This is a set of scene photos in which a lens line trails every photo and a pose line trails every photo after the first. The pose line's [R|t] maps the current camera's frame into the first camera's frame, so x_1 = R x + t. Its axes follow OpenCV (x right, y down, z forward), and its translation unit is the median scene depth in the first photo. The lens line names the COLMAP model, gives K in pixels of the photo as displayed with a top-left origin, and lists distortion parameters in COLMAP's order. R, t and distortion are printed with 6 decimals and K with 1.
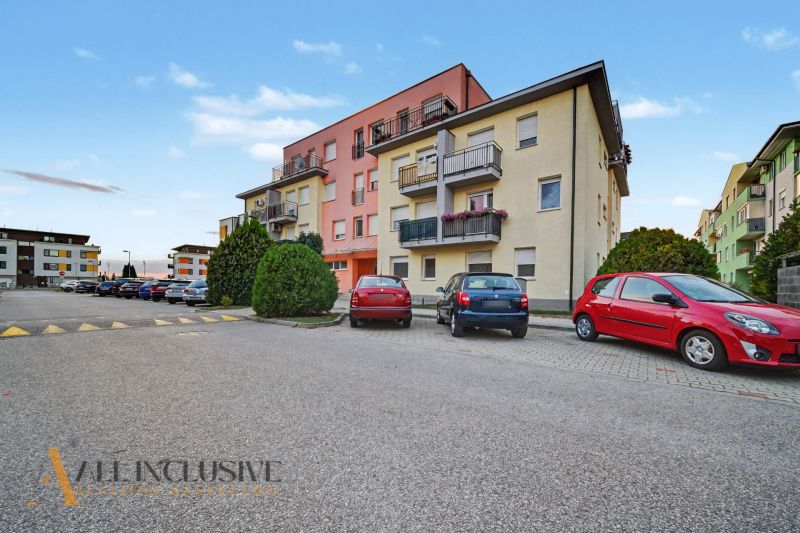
lens RADIAL K [[314.5, 0, 400.2], [0, 314.5, 291.4], [0, 0, 1]] dist [-0.000276, -0.000032]
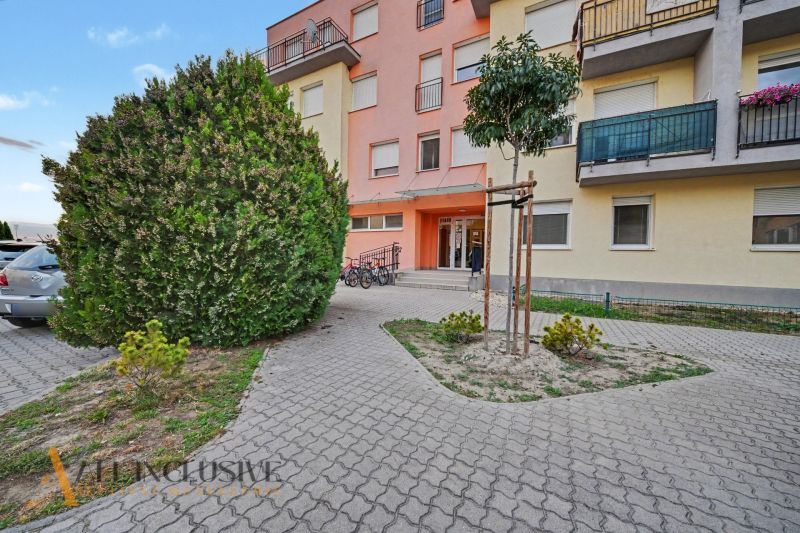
lens RADIAL K [[298.4, 0, 405.9], [0, 298.4, 264.2], [0, 0, 1]] dist [-0.001816, -0.000145]
pose [[0.984731, 0.000838, 0.174083, -0.270810], [-0.003801, 0.999854, 0.016688, -0.016171], [-0.174044, -0.017095, 0.984590, 0.499503]]
